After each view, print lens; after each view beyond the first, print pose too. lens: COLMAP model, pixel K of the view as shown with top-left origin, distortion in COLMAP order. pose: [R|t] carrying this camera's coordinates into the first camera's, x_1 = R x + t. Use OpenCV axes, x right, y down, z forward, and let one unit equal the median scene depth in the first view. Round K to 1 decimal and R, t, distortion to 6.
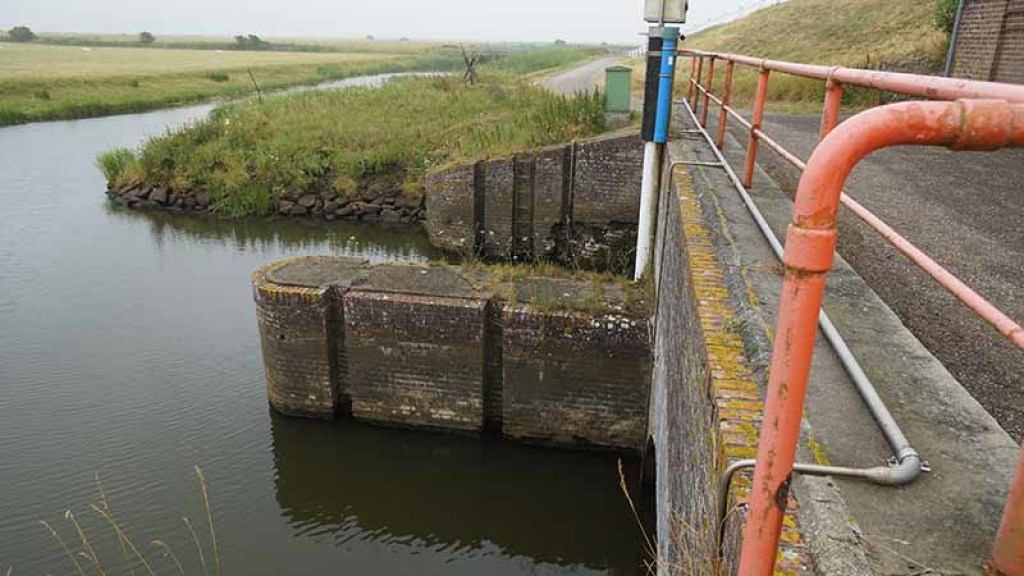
lens RADIAL K [[692.0, 0, 508.8], [0, 692.0, 291.8], [0, 0, 1]] dist [-0.014306, 0.016969]
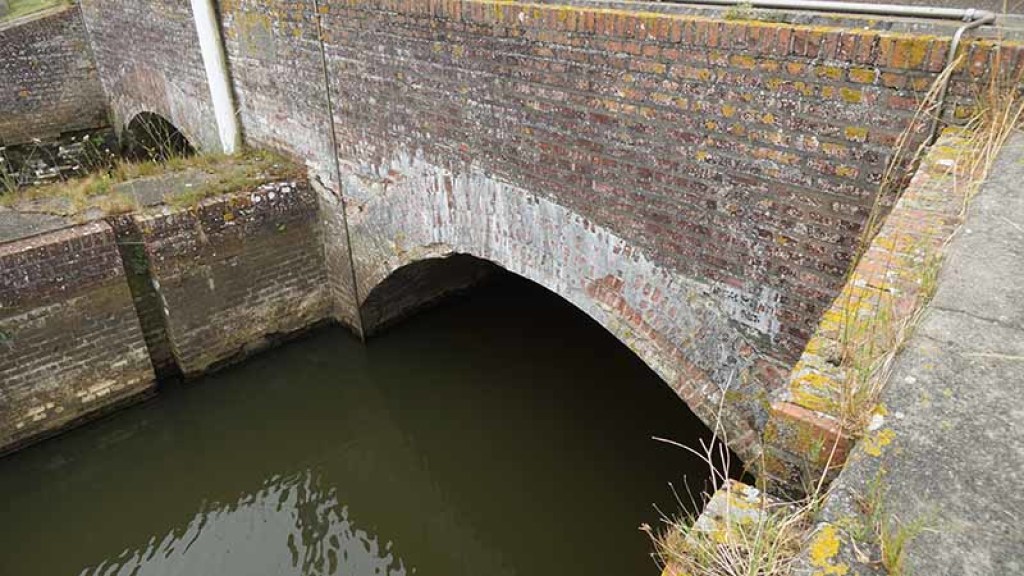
lens RADIAL K [[692.0, 0, 506.8], [0, 692.0, 296.0], [0, 0, 1]] dist [-0.014306, 0.016969]
pose [[0.583493, -0.399518, 0.707051, -0.333610], [0.302582, 0.914888, 0.267251, 0.020385], [-0.753644, 0.058002, 0.654719, 0.189554]]
